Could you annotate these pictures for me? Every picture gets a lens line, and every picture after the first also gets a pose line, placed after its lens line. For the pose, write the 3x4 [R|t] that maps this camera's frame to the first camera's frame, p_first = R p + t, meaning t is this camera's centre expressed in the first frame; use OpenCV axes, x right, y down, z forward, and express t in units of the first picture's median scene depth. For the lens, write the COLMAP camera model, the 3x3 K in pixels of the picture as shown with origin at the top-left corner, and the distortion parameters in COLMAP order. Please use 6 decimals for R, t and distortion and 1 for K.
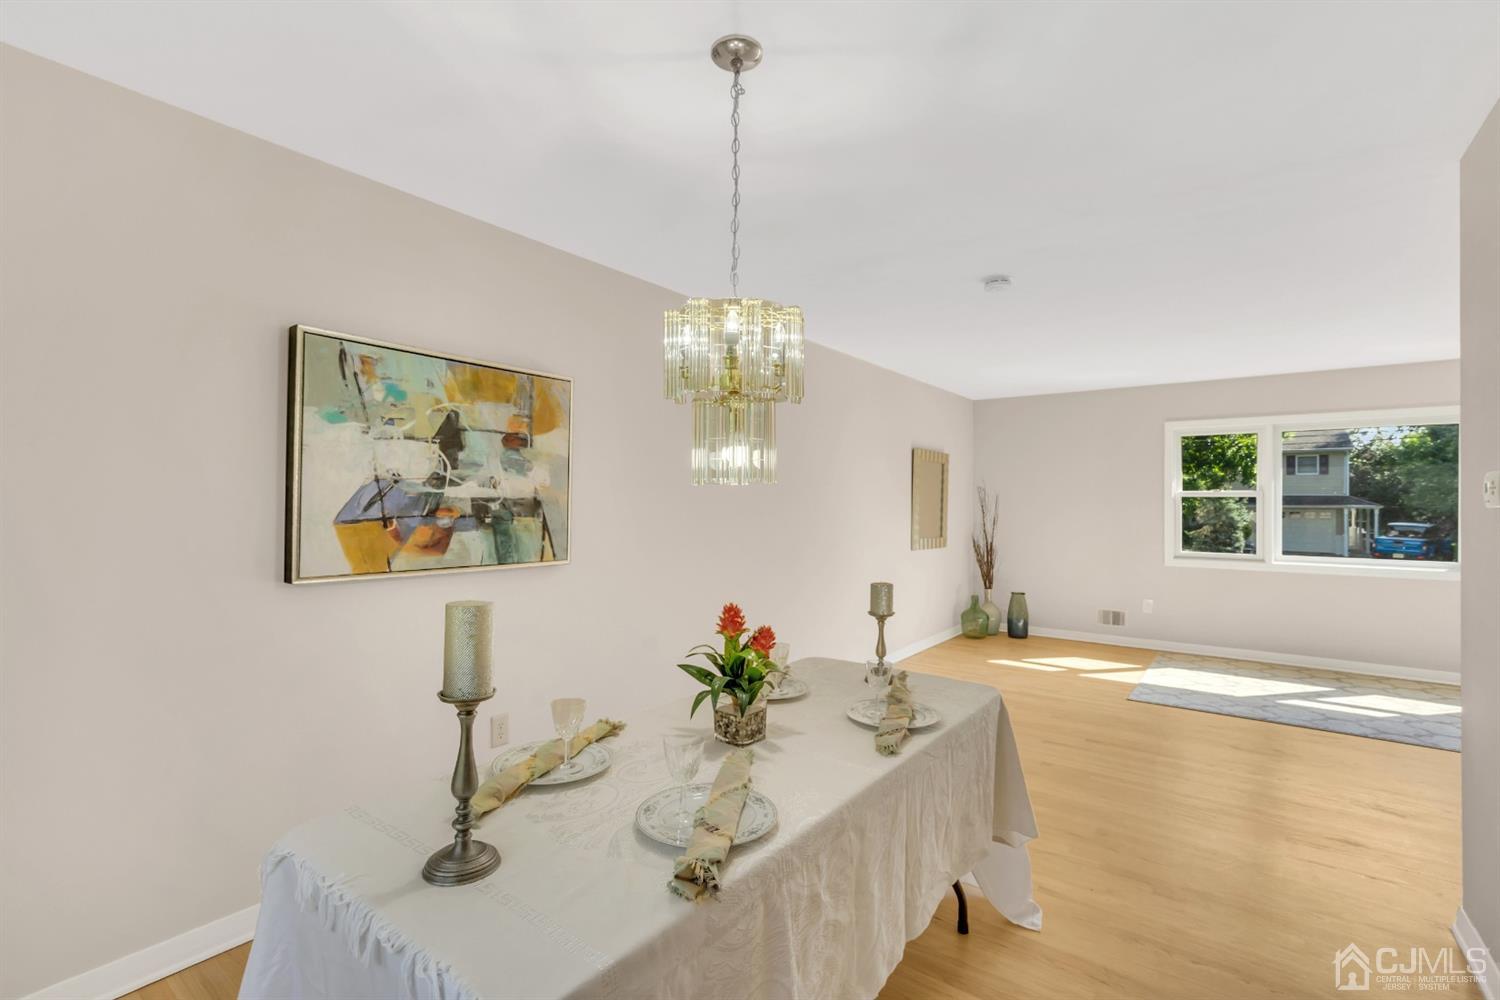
lens RADIAL K [[674.9, 0, 749.7], [0, 674.9, 498.0], [0, 0, 1]] dist [-0.008811, 0.004535]
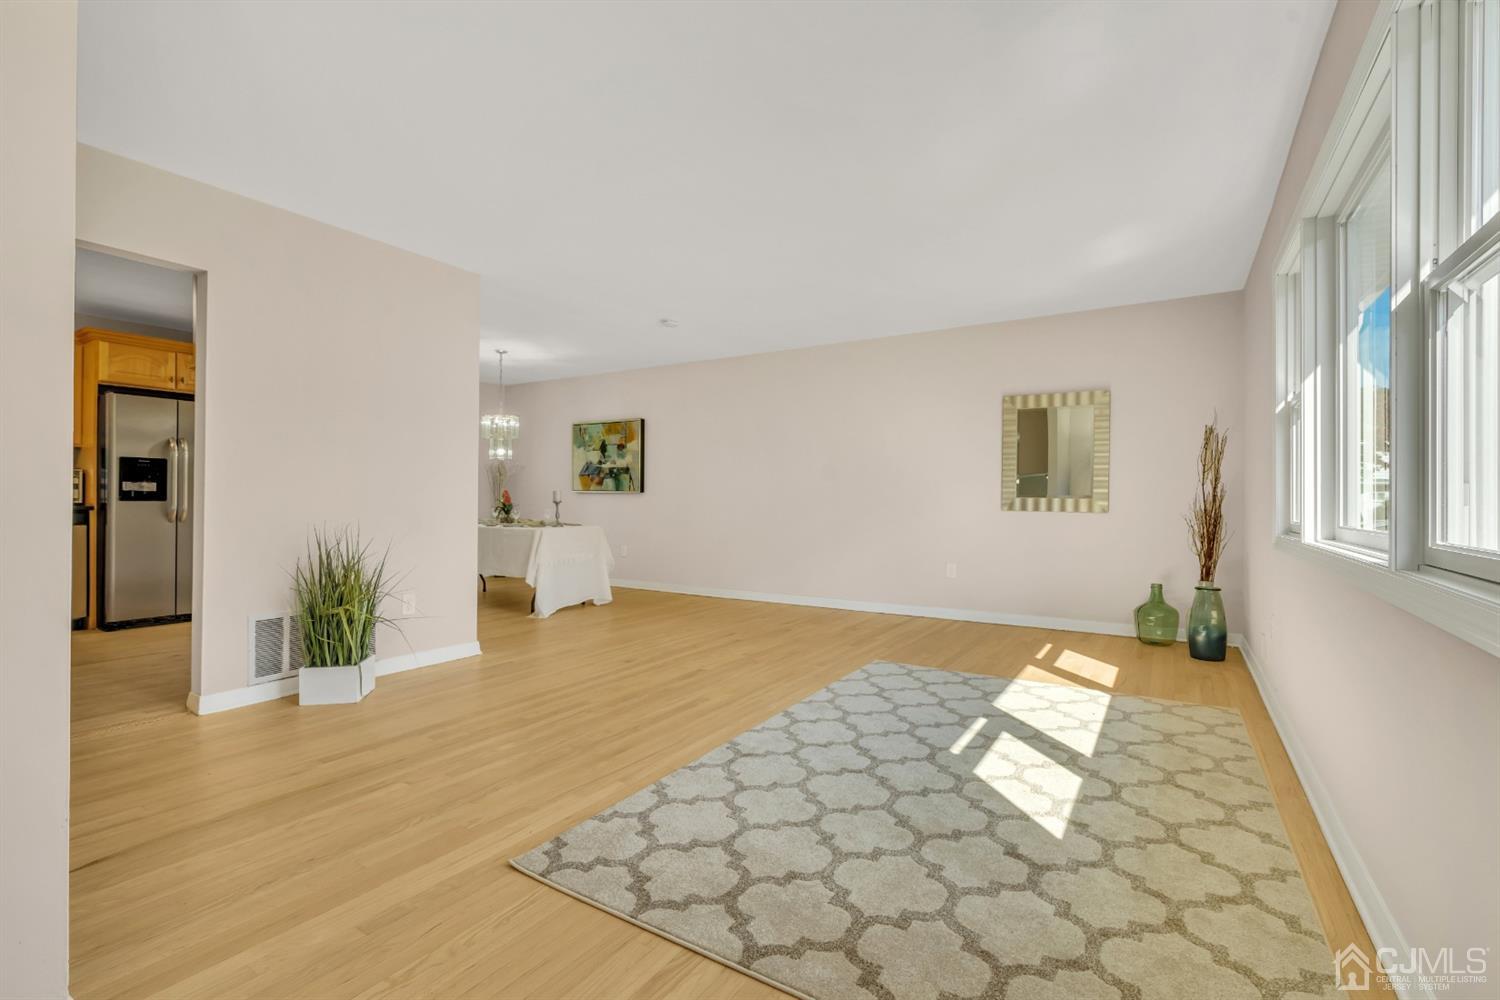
lens RADIAL K [[676.6, 0, 749.3], [0, 676.6, 497.1], [0, 0, 1]] dist [-0.005121, 0.000536]
pose [[0.086451, -0.007282, -0.996229, 2.637596], [0.001796, 0.999973, -0.007154, 0.153205], [0.996254, -0.001171, 0.086462, 1.363091]]
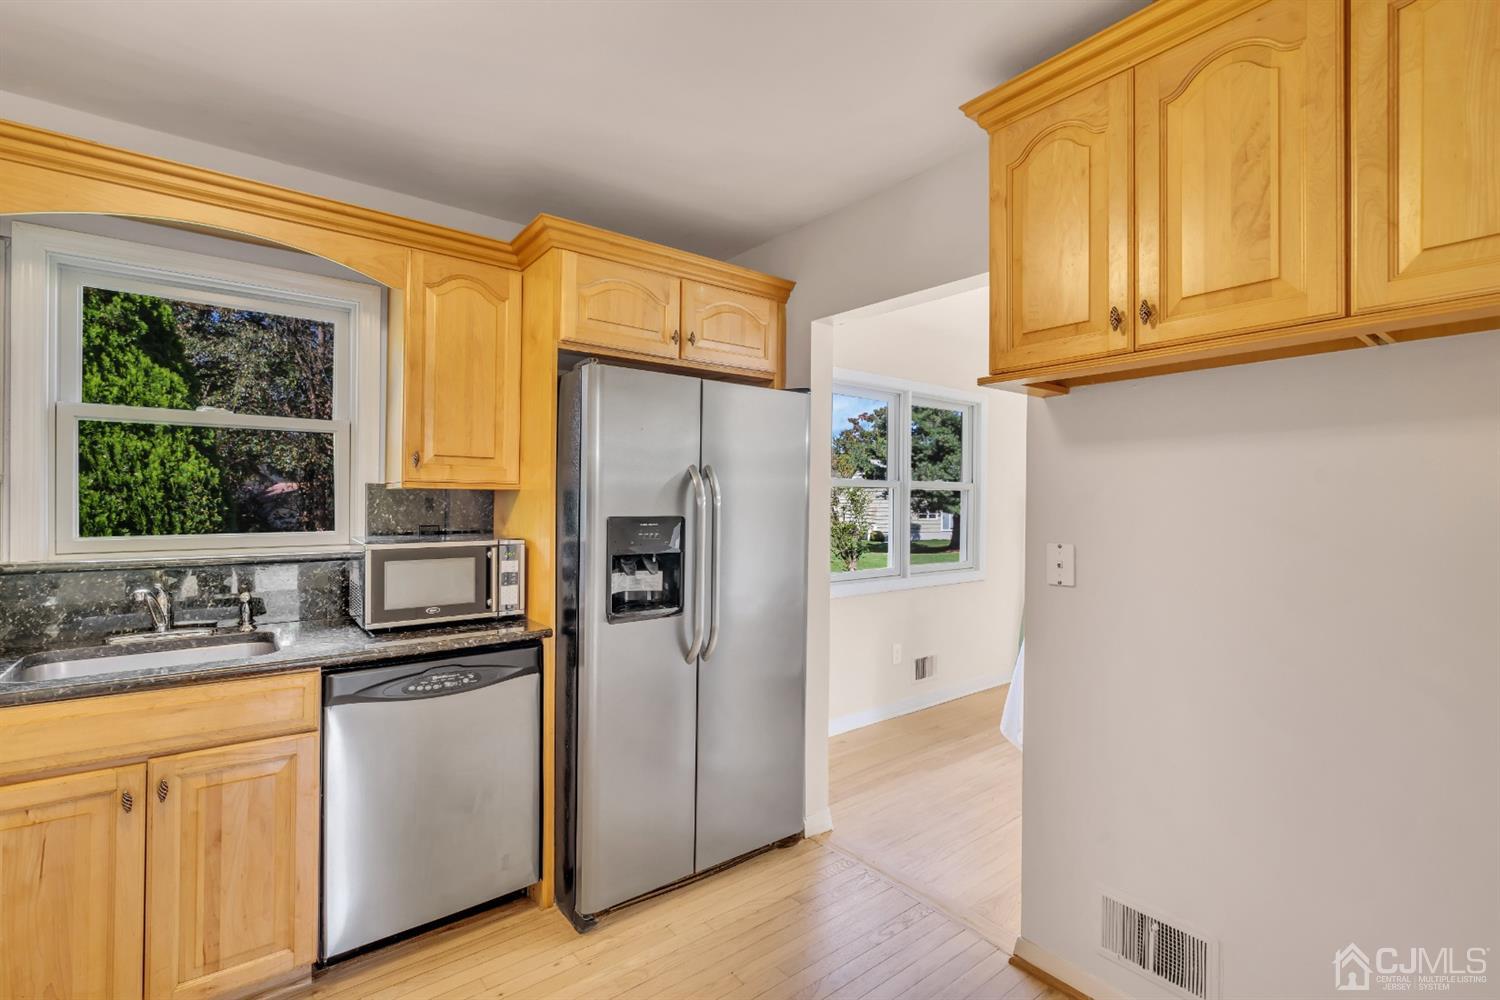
lens RADIAL K [[674.9, 0, 749.7], [0, 674.9, 498.0], [0, 0, 1]] dist [-0.008811, 0.004535]
pose [[-0.256205, -0.011586, -0.966553, 1.291413], [-0.002719, 0.999933, -0.011265, 0.007628], [0.966619, -0.000258, -0.256220, 0.099827]]
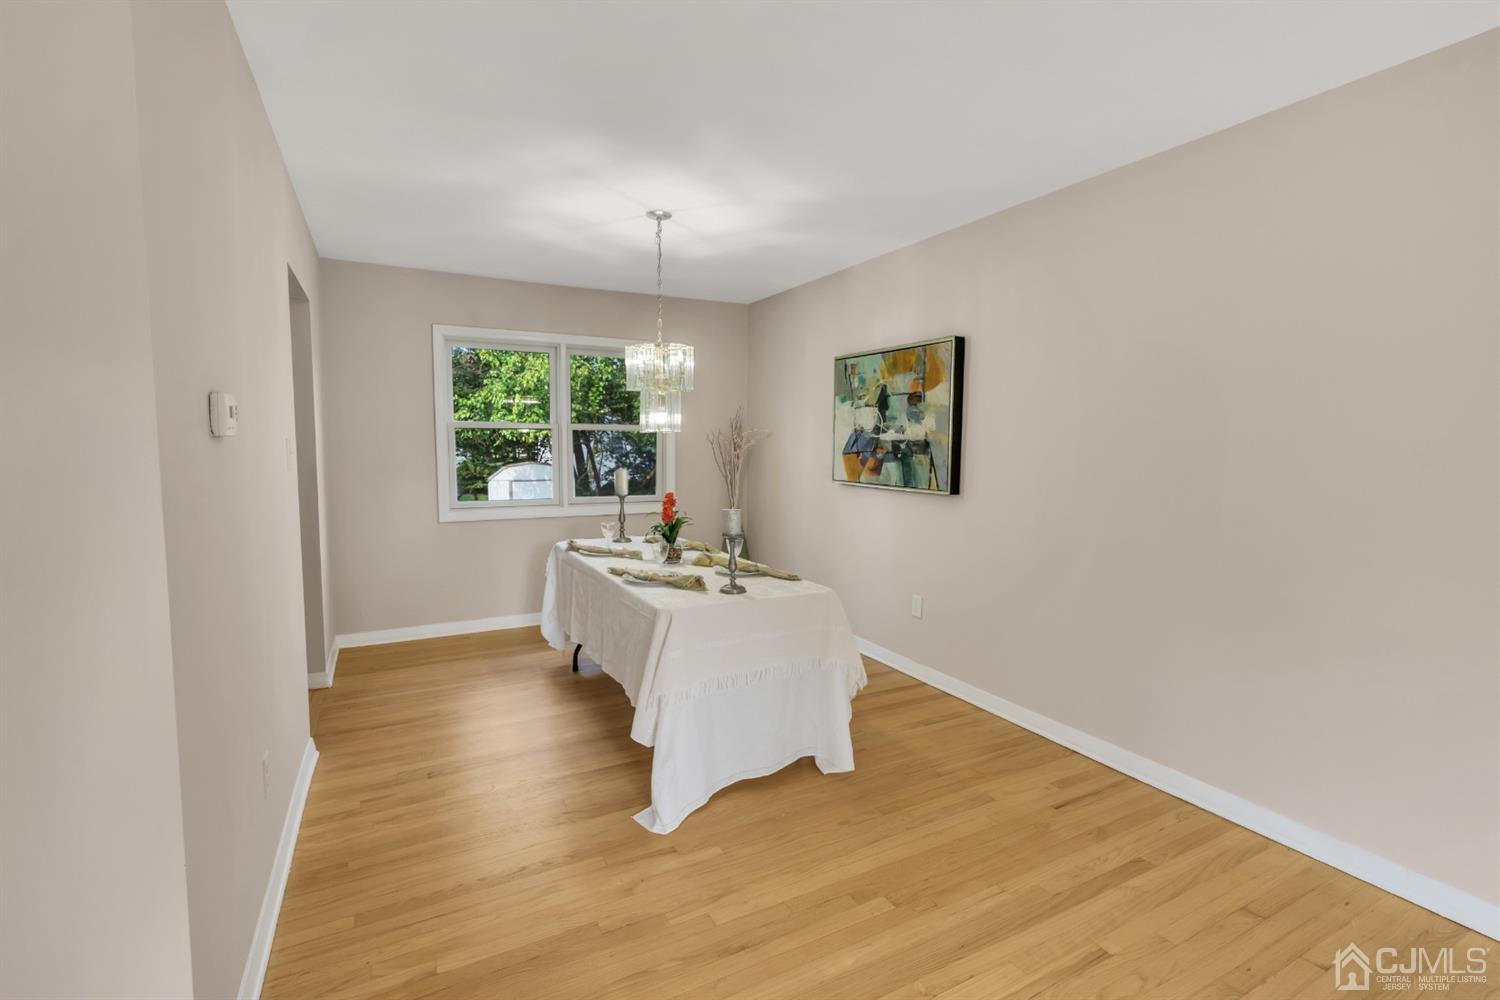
lens RADIAL K [[674.9, 0, 749.7], [0, 674.9, 498.0], [0, 0, 1]] dist [-0.008811, 0.004535]
pose [[-0.419969, 0.067068, -0.905057, 1.105185], [-0.002537, 0.997175, 0.075072, 0.015911], [0.907535, 0.033824, -0.418613, 1.350466]]
